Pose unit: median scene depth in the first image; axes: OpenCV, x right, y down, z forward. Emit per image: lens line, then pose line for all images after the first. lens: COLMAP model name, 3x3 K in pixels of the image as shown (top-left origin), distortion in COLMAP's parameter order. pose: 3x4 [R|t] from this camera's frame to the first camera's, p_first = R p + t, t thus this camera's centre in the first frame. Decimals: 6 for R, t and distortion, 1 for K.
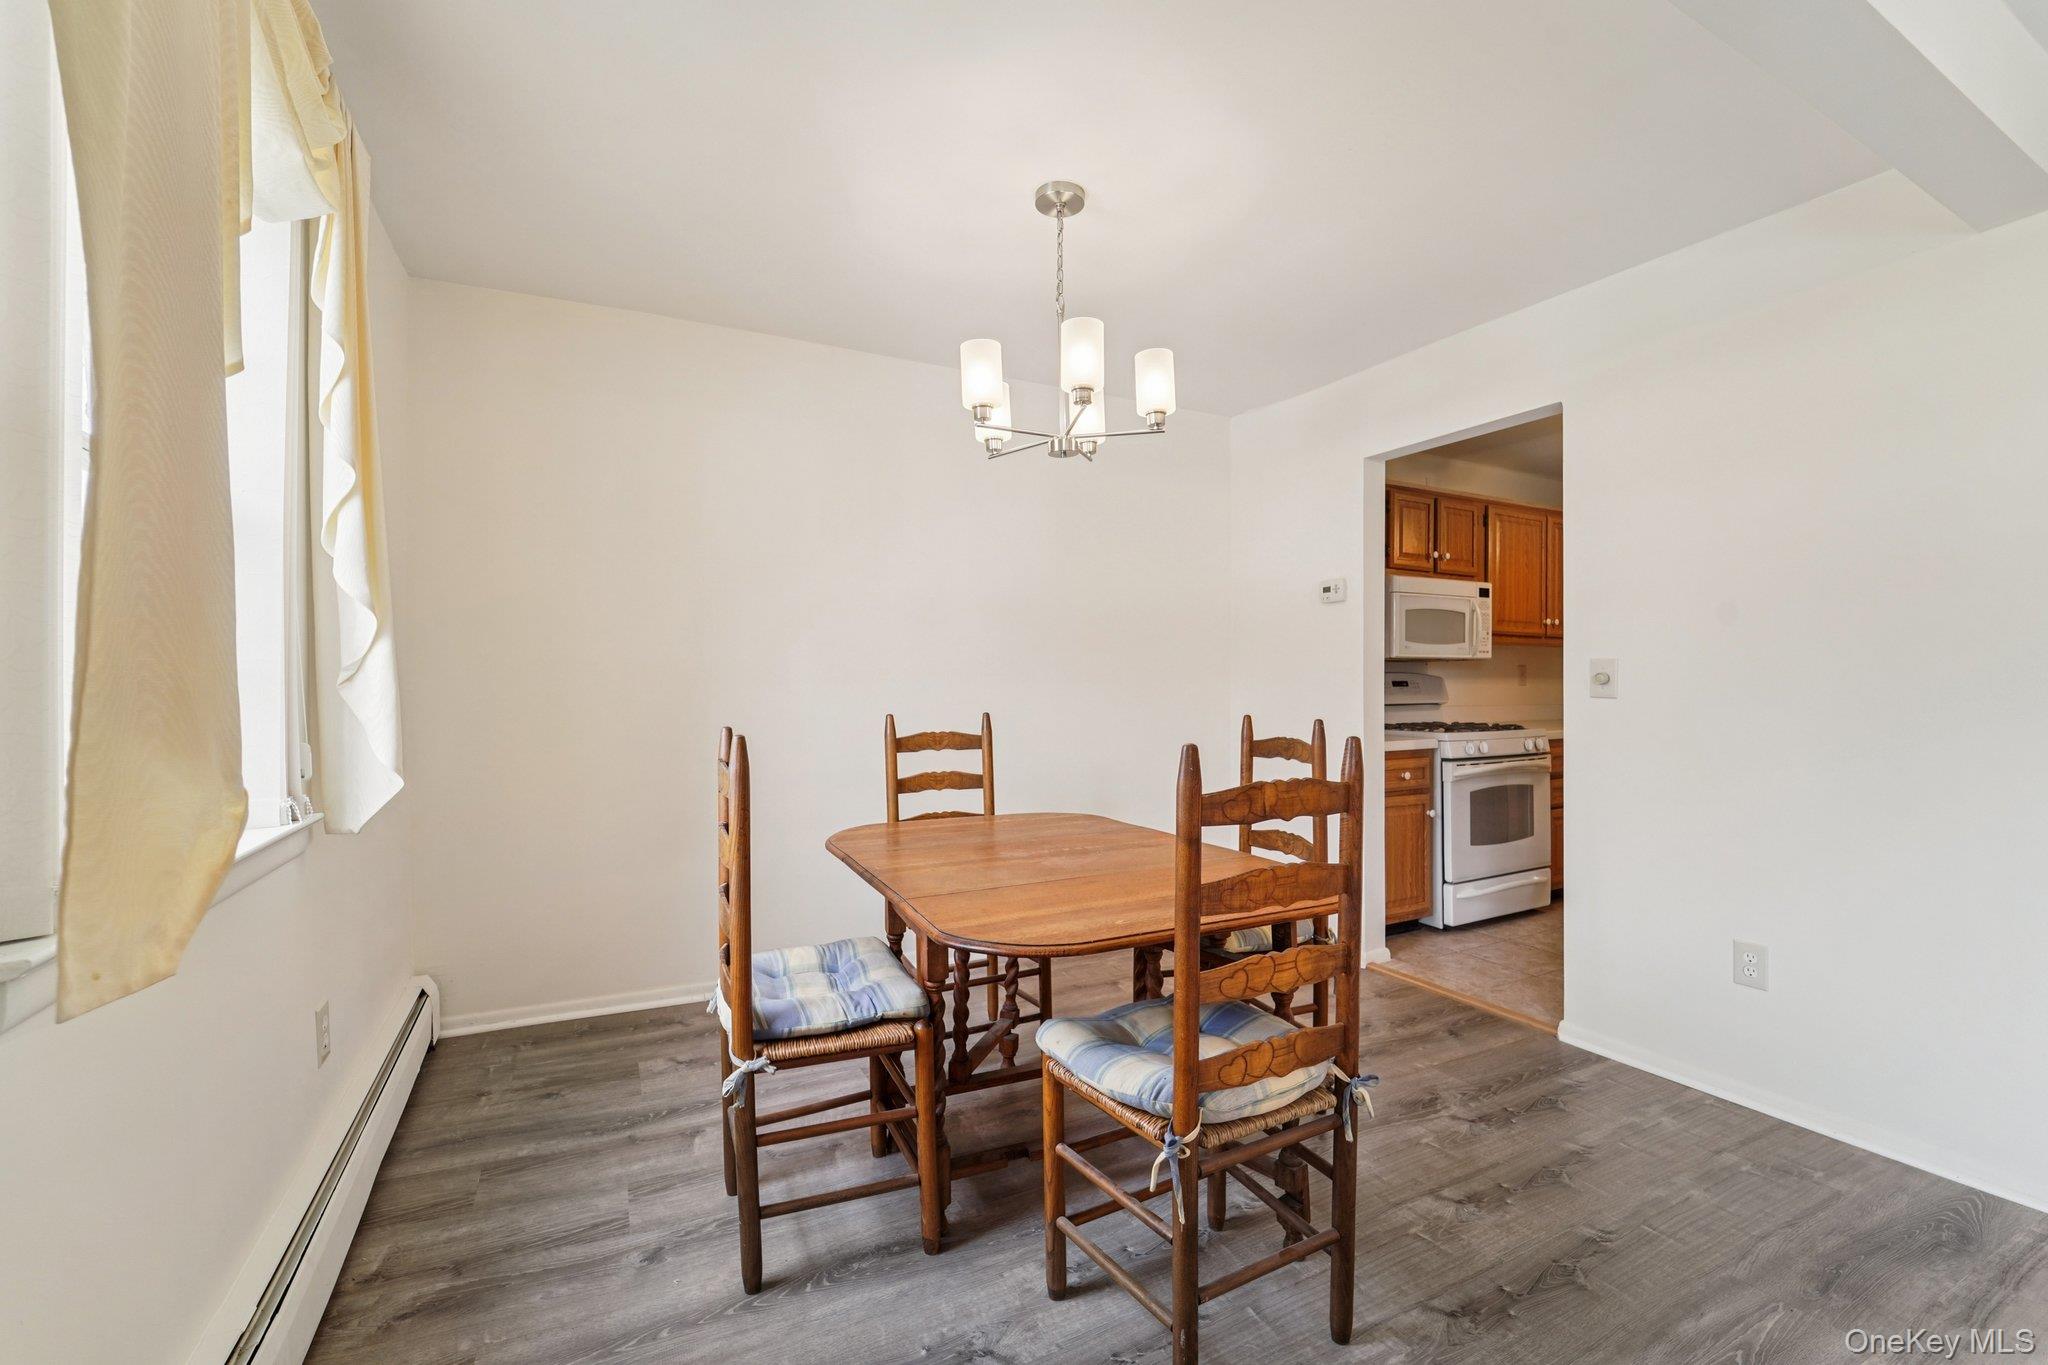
lens RADIAL K [[841.4, 0, 1024.0], [0, 841.4, 682.5], [0, 0, 1]] dist [-0.009024, -0.000006]
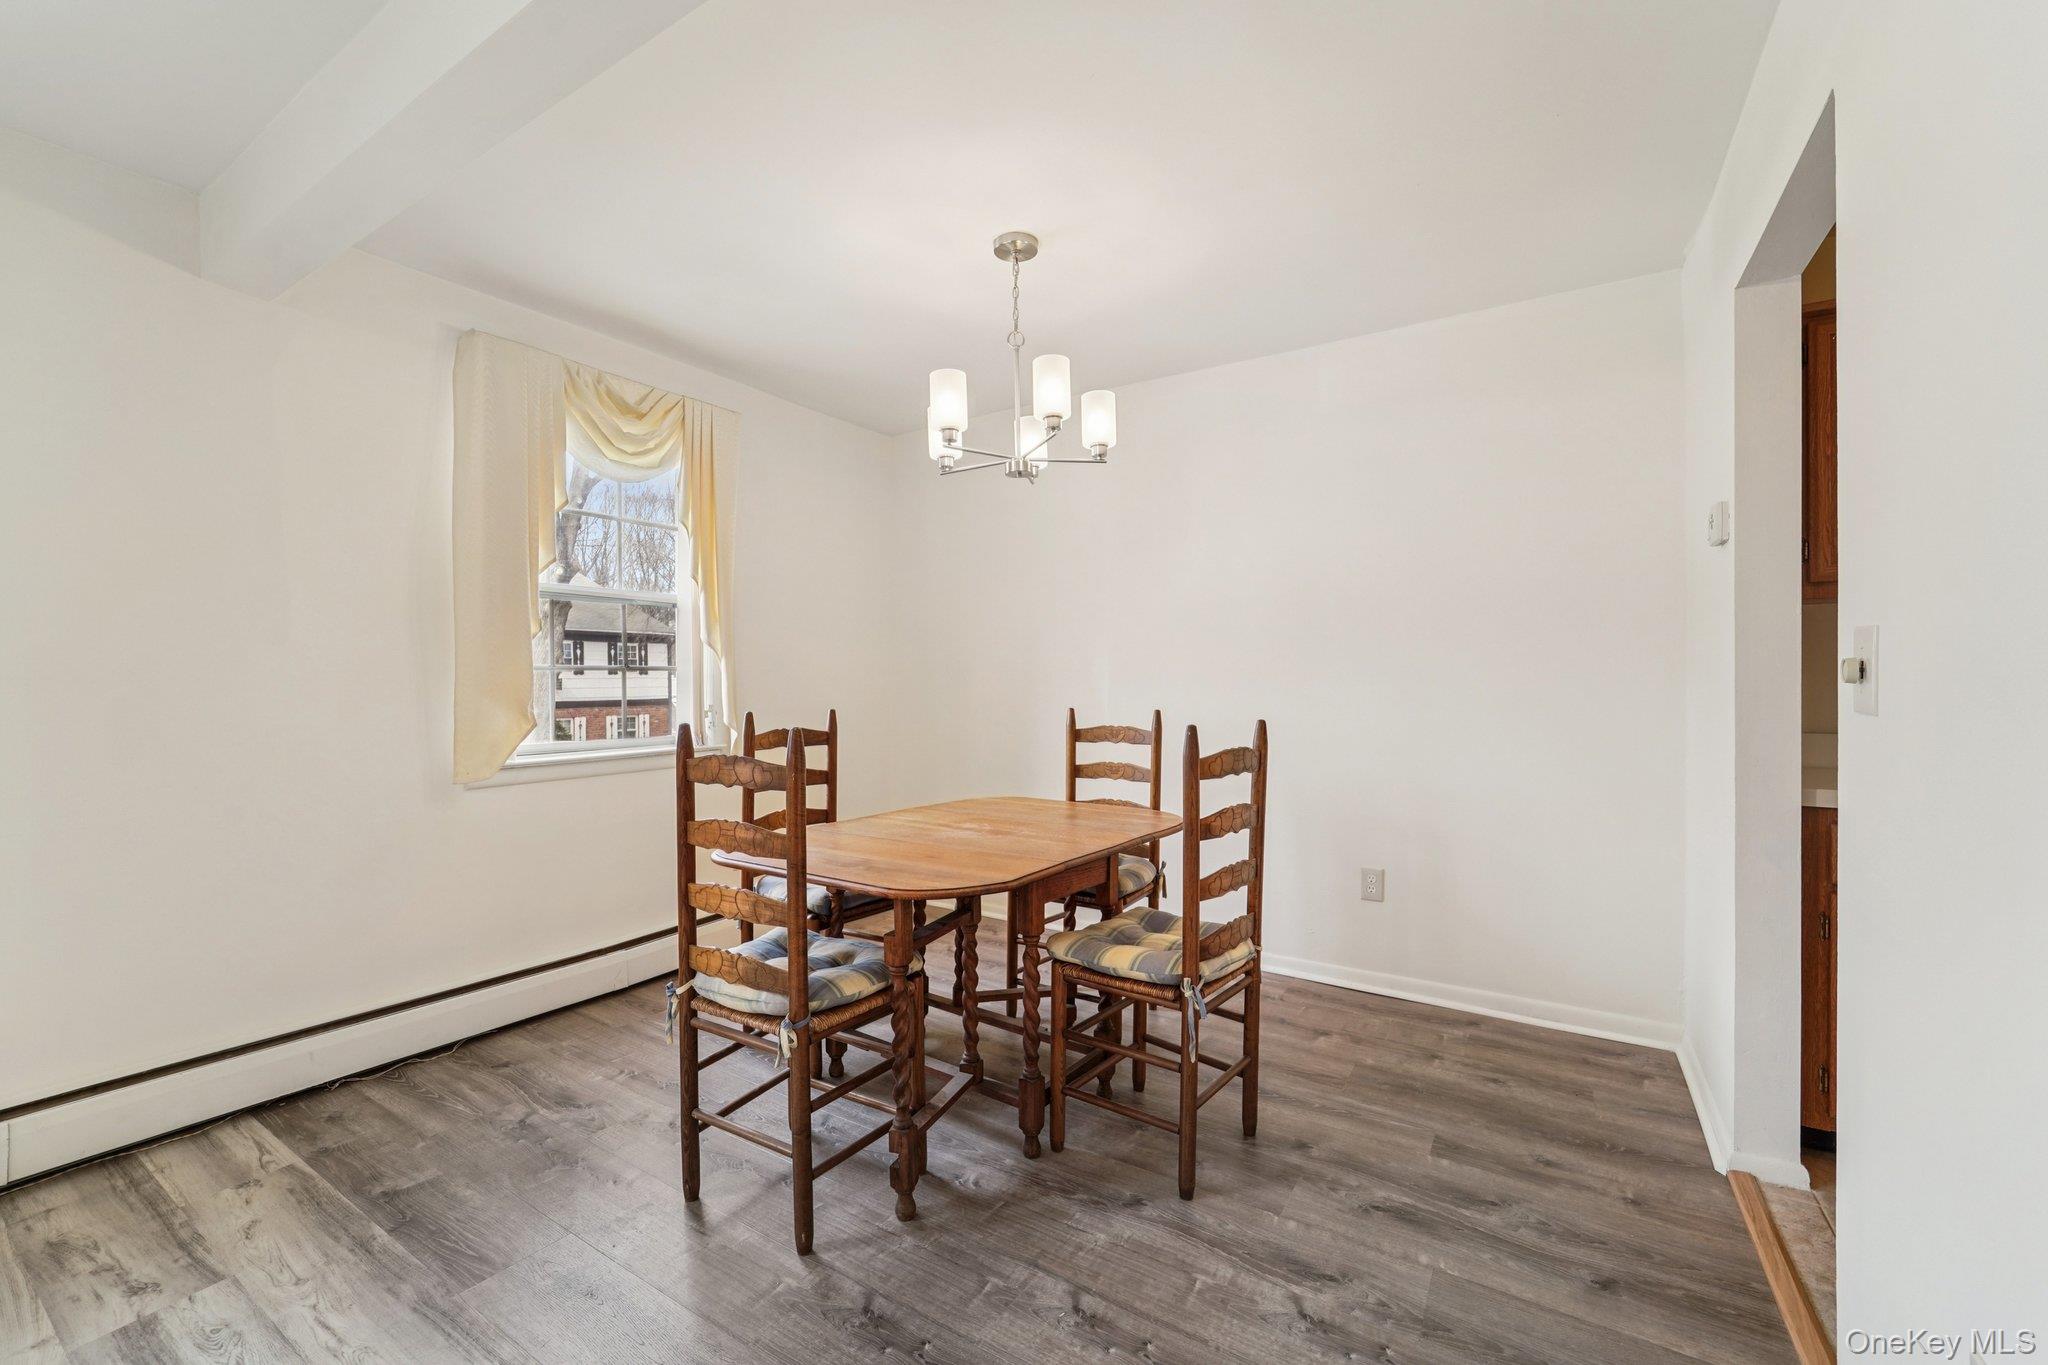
lens RADIAL K [[827.9, 0, 1018.0], [0, 827.9, 684.1], [0, 0, 1]] dist [-0.020176, -0.000086]
pose [[0.492131, -0.000231, -0.870521, 0.771086], [0.001742, 0.999998, 0.000719, 0.002863], [0.870519, -0.001870, 0.492131, 0.358789]]
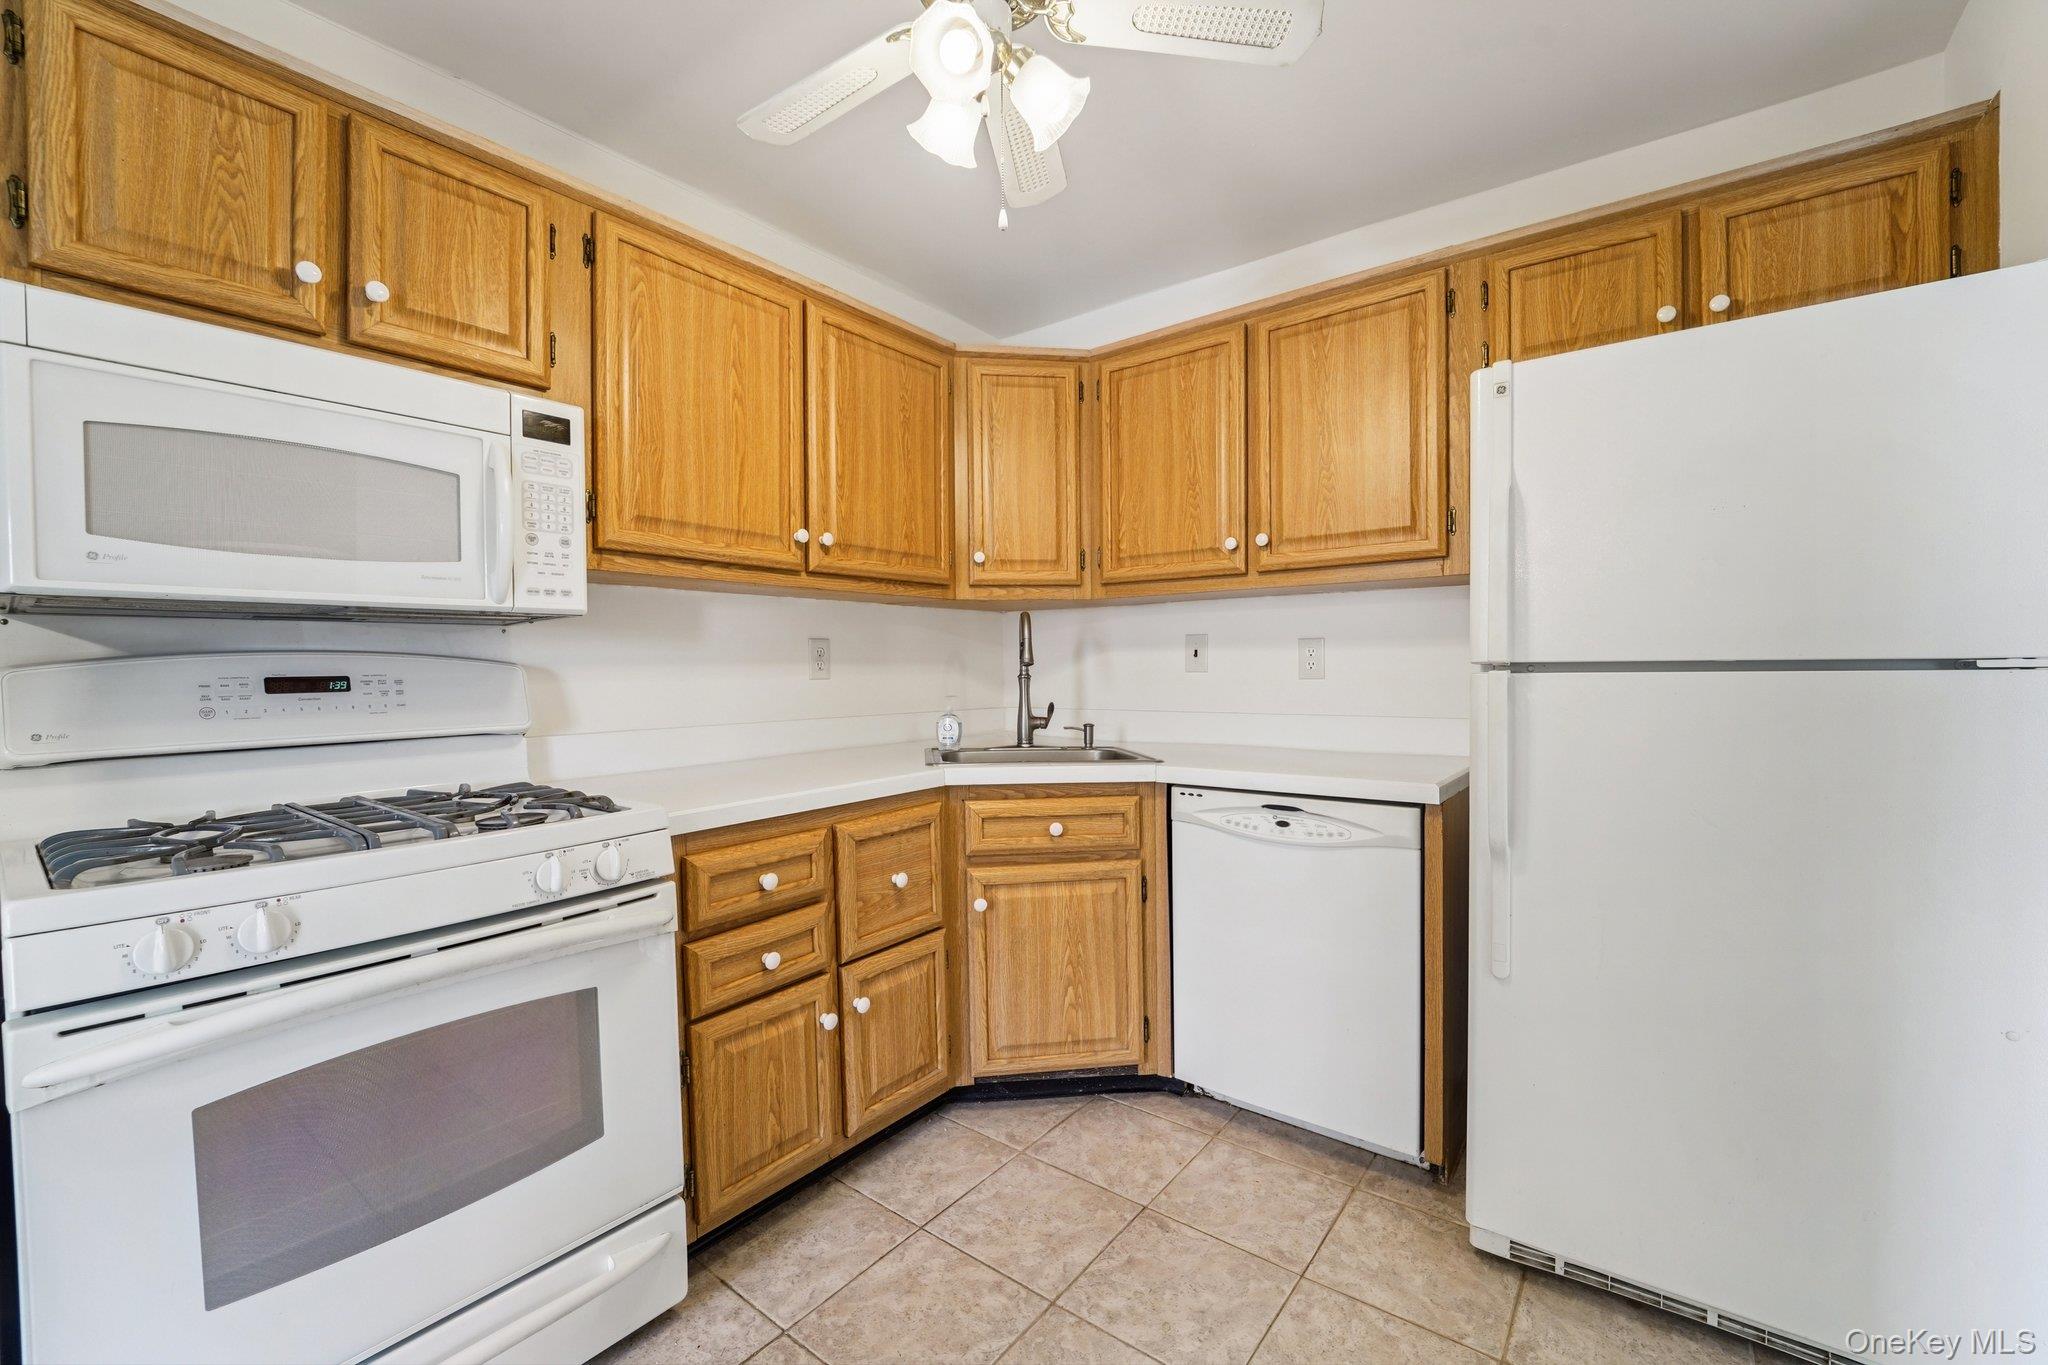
lens RADIAL K [[827.9, 0, 1018.0], [0, 827.9, 684.1], [0, 0, 1]] dist [-0.020176, -0.000086]
pose [[0.911309, -0.019032, 0.411283, 0.898899], [0.011772, 0.999727, 0.020177, -0.003040], [-0.411555, -0.013546, 0.911284, 0.911457]]
